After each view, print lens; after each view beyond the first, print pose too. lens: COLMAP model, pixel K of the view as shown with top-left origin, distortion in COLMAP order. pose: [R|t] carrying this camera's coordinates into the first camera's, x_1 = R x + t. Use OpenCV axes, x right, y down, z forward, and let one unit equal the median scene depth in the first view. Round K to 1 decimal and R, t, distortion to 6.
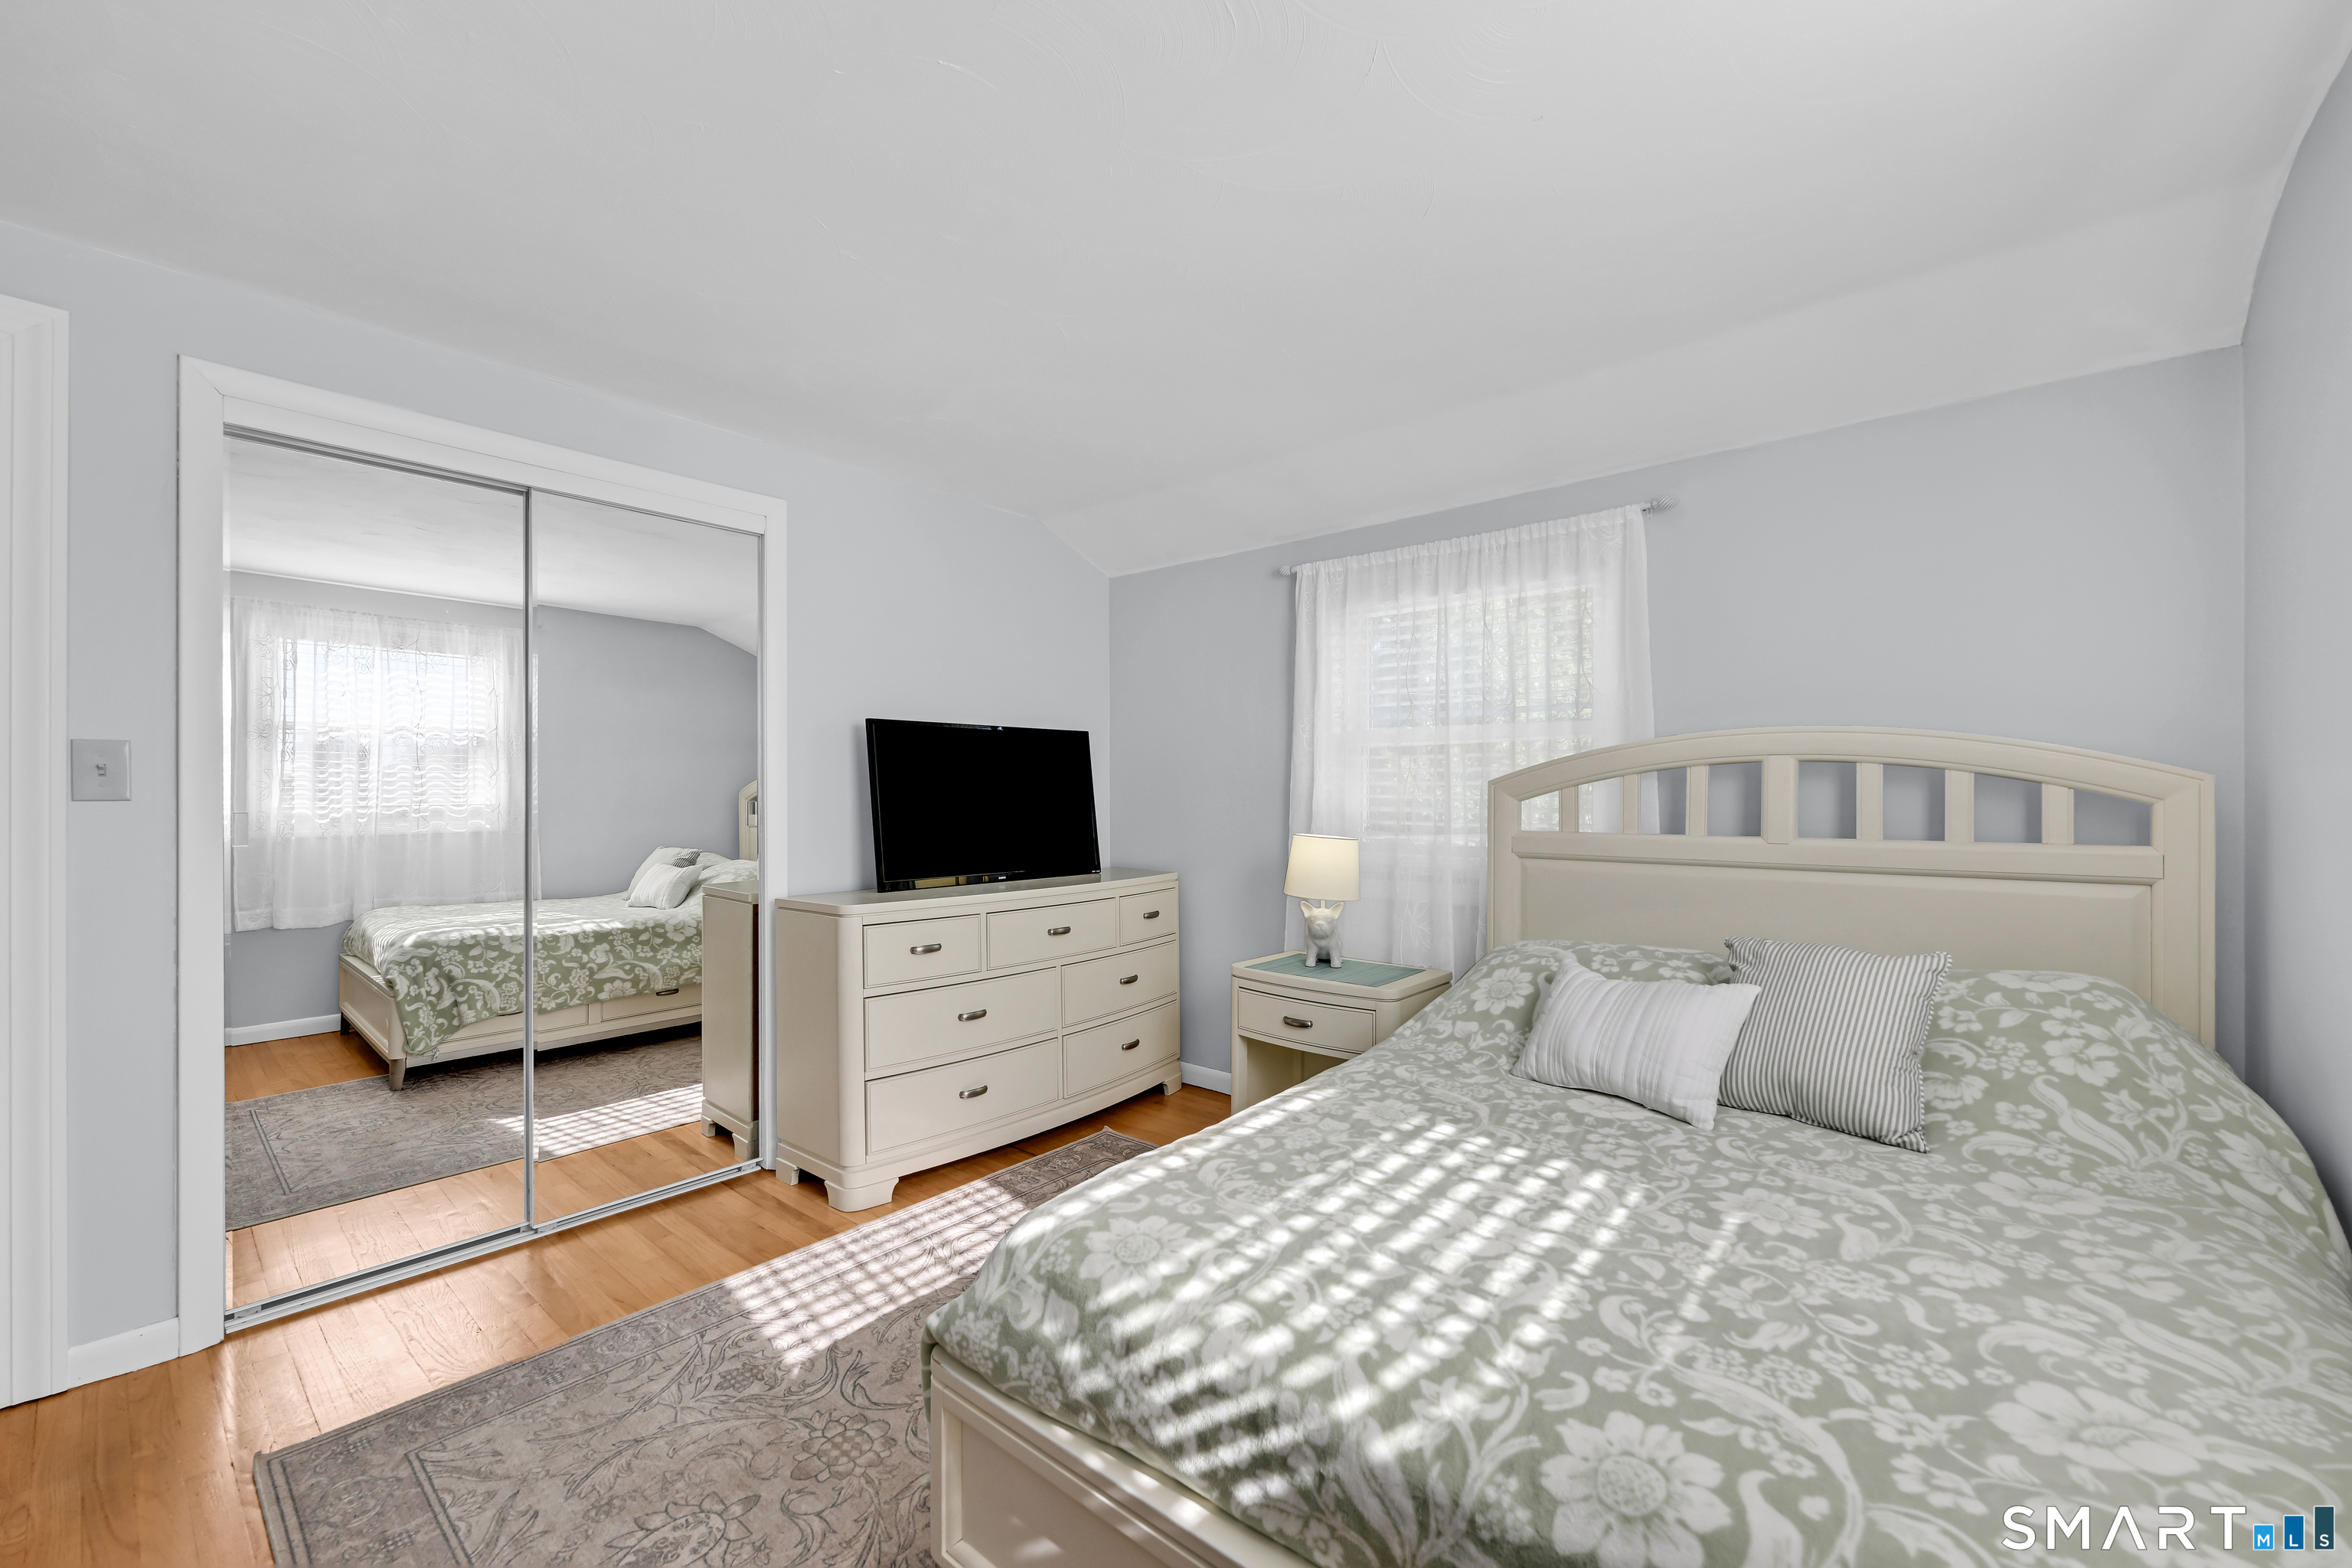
lens RADIAL K [[930.0, 0, 1179.3], [0, 930.0, 794.0], [0, 0, 1]] dist [-0.003737, 0.001538]
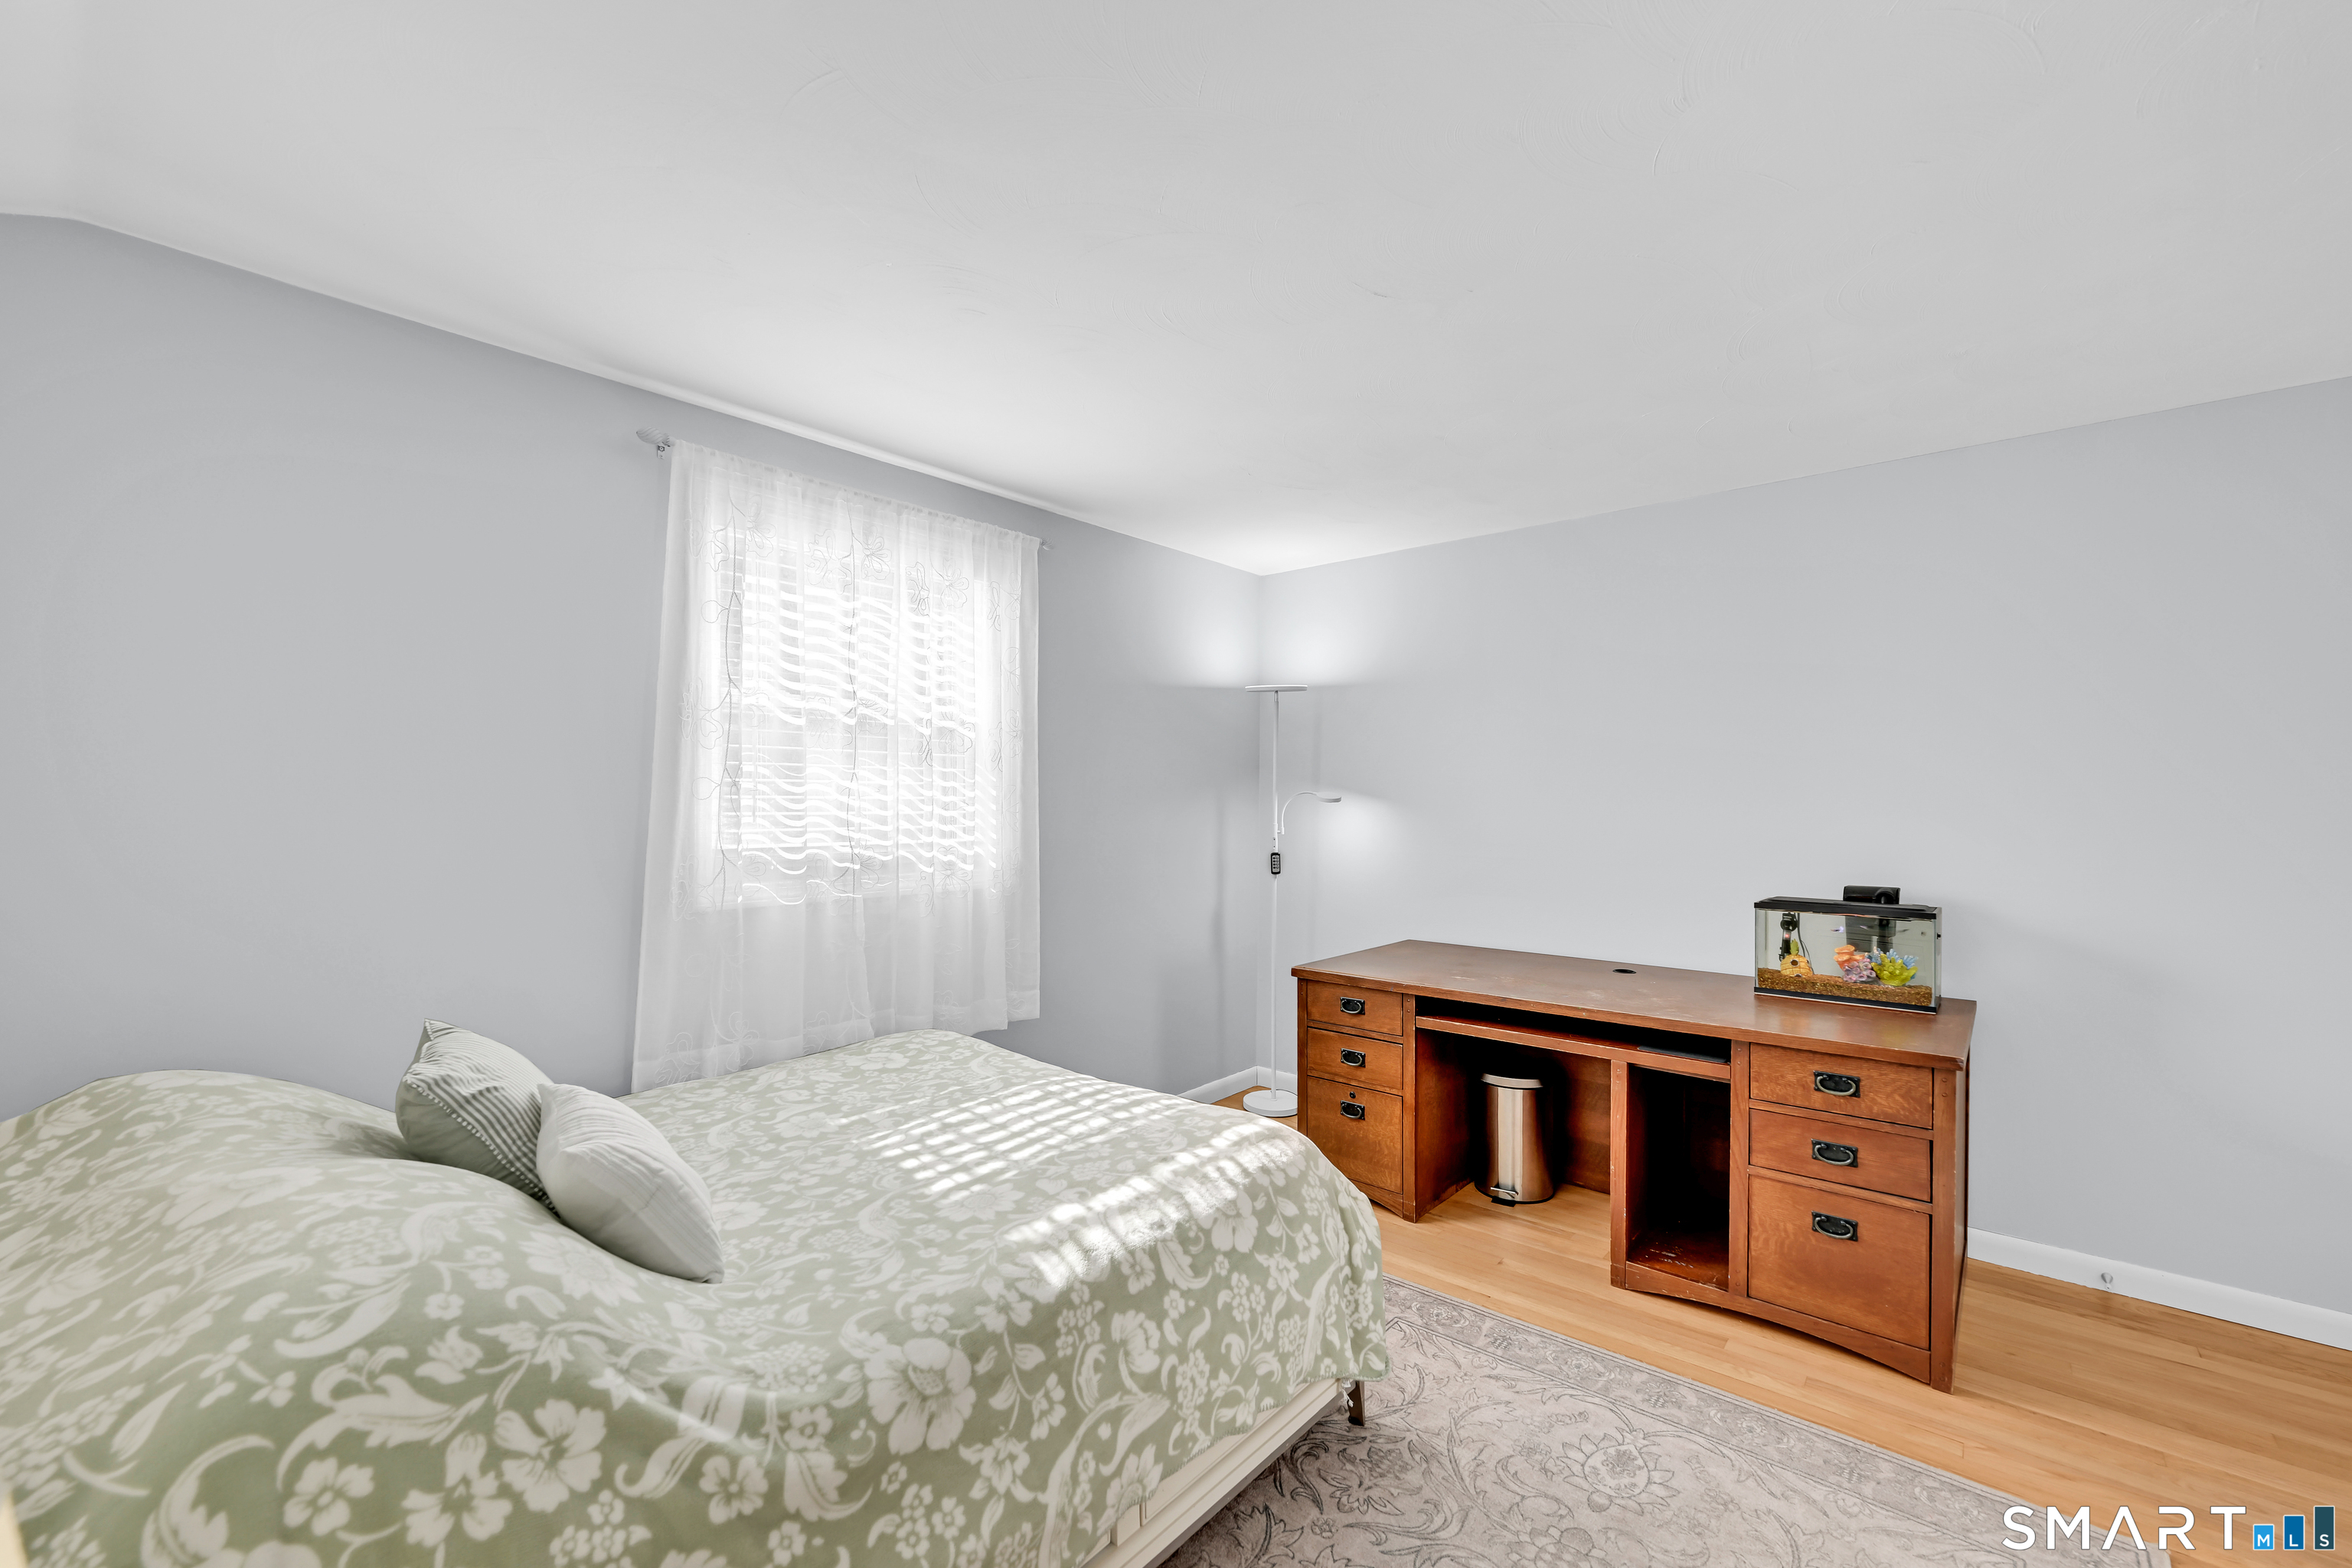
lens RADIAL K [[930.0, 0, 1173.1], [0, 930.0, 797.0], [0, 0, 1]] dist [-0.003737, 0.001538]
pose [[-0.999969, 0.000843, 0.007786, 0.029602], [0.000781, 0.999968, -0.007947, -0.072029], [-0.007793, -0.007941, -0.999938, 2.511603]]
